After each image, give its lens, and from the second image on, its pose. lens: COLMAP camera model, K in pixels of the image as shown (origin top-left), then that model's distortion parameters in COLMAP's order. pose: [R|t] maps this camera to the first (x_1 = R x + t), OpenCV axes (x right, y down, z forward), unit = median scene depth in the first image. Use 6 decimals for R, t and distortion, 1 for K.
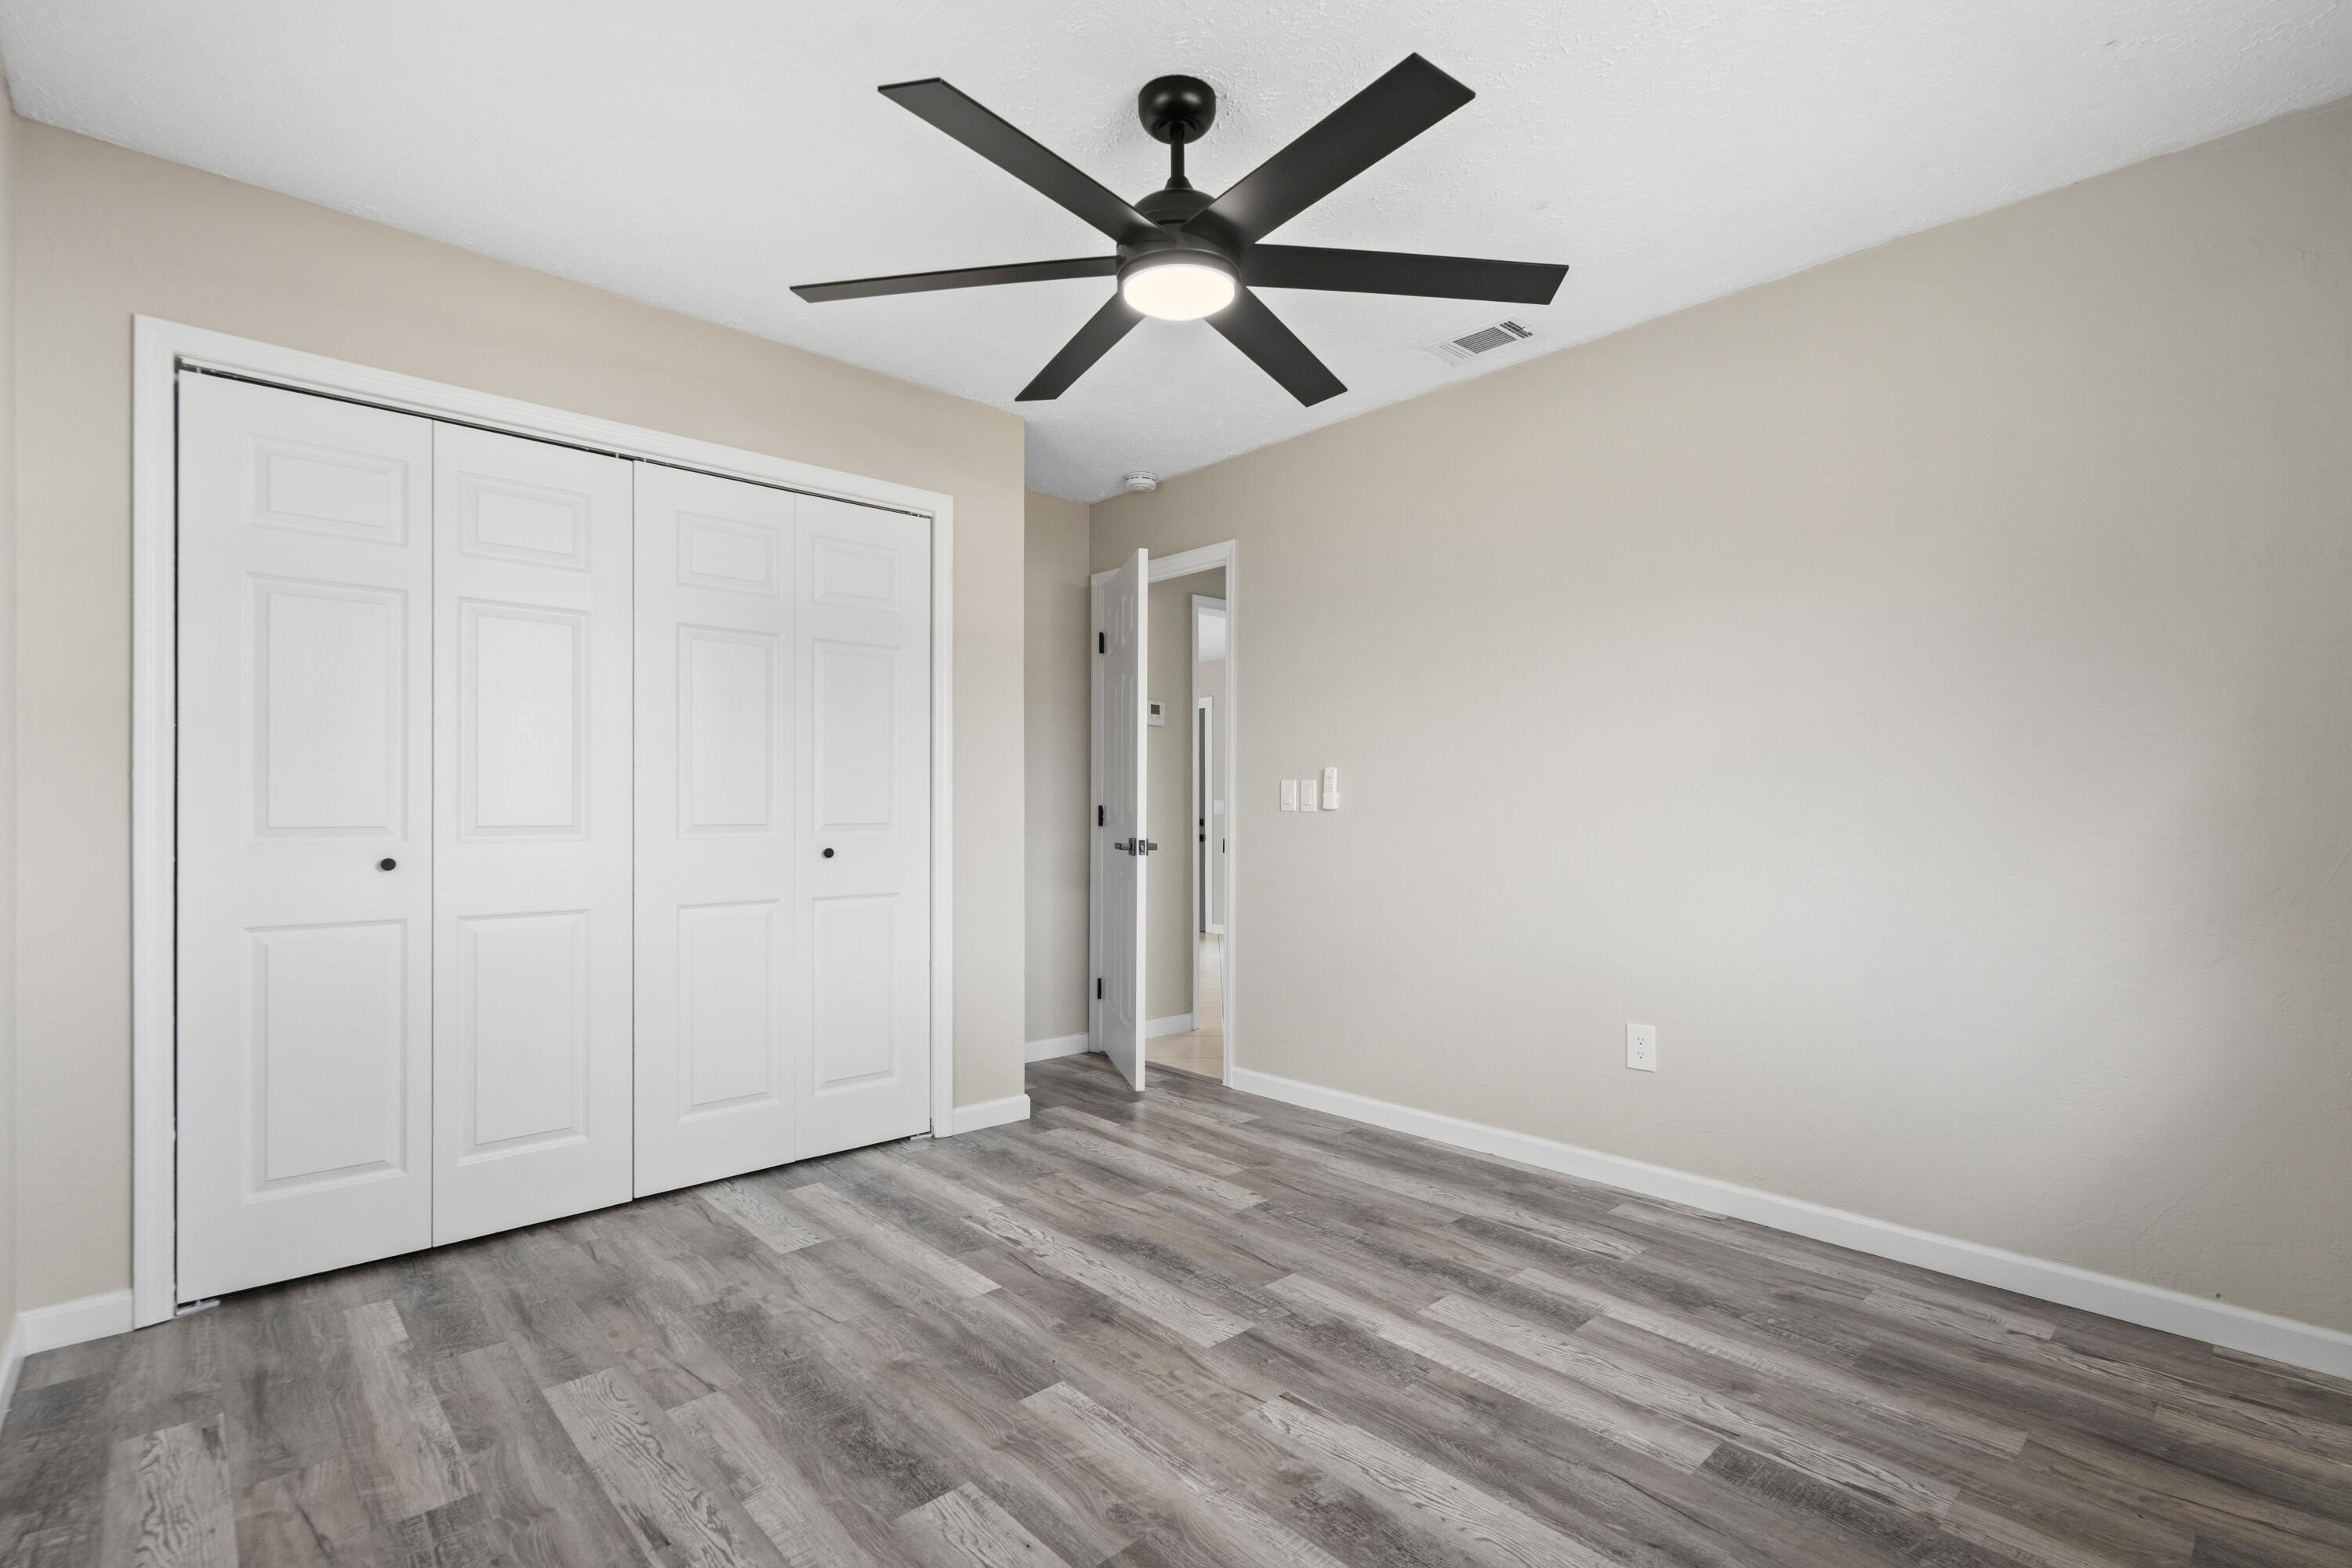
lens RADIAL K [[1086.8, 0, 1177.3], [0, 1086.8, 791.3], [0, 0, 1]] dist [-0.000904, 0.000374]
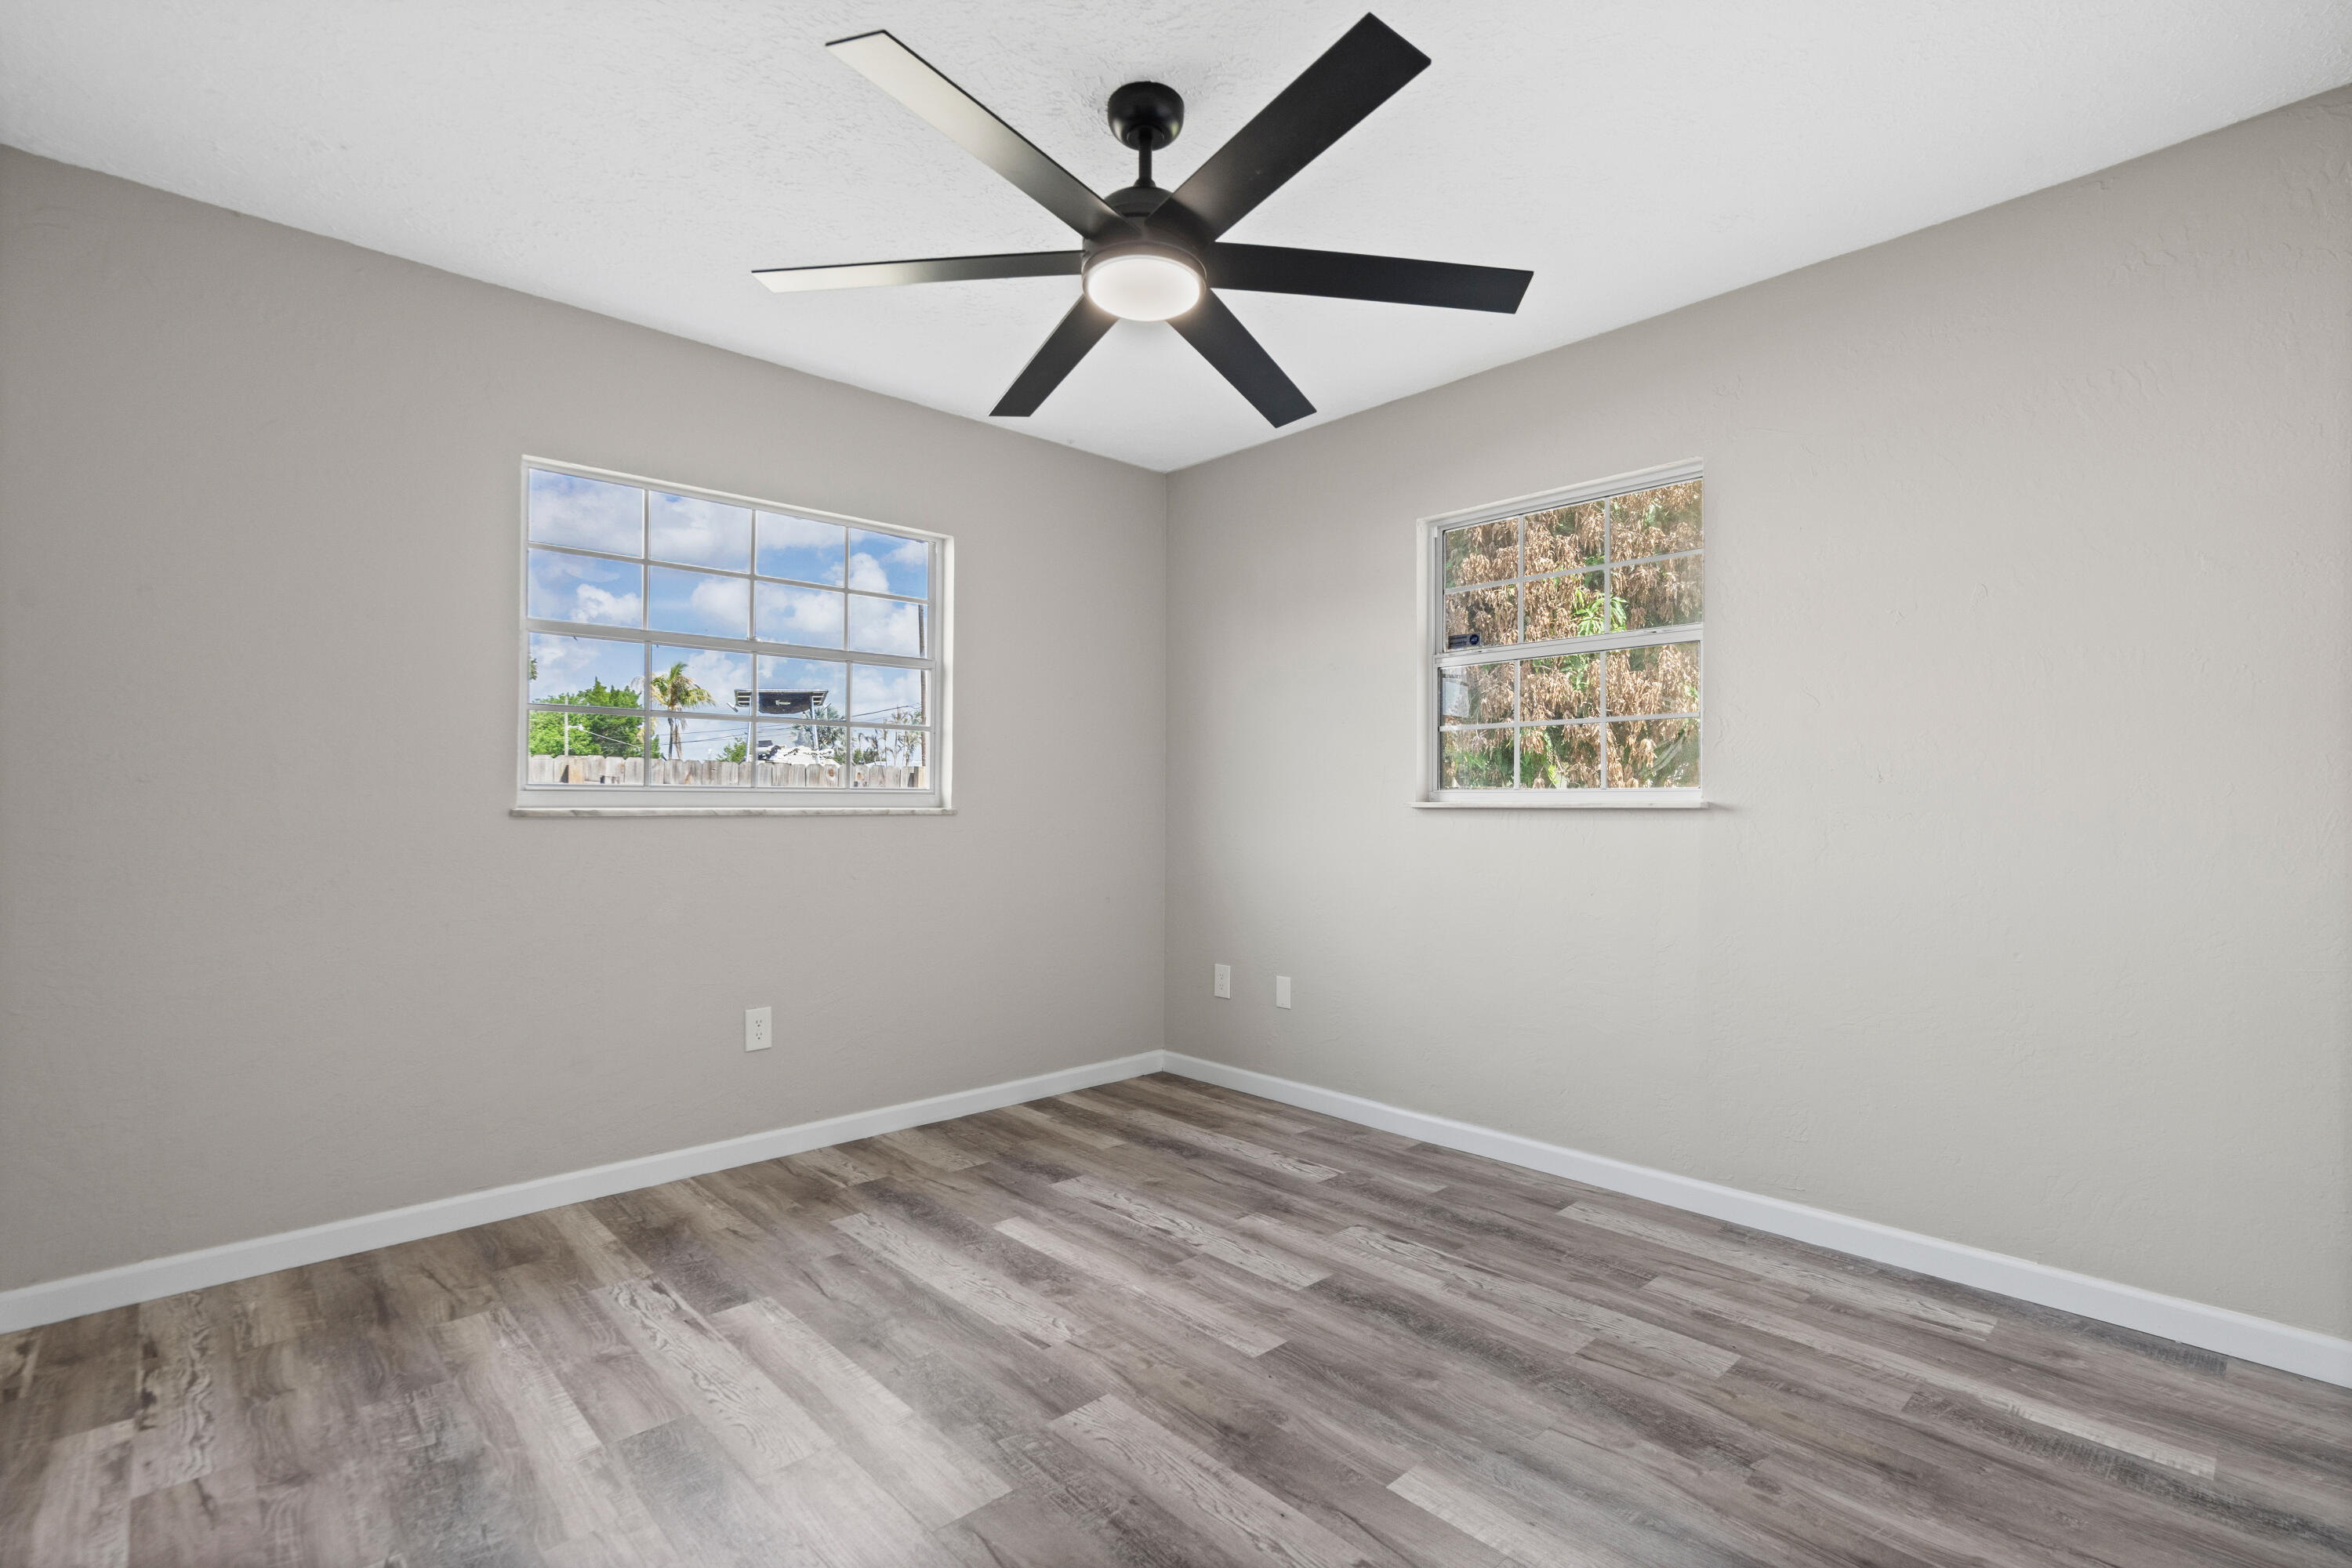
lens RADIAL K [[1086.8, 0, 1177.3], [0, 1086.8, 791.3], [0, 0, 1]] dist [-0.000904, 0.000374]
pose [[-0.999985, -0.002818, -0.004695, -0.025578], [-0.002680, 0.999569, -0.029223, 0.031138], [0.004775, -0.029210, -0.999562, 2.071873]]
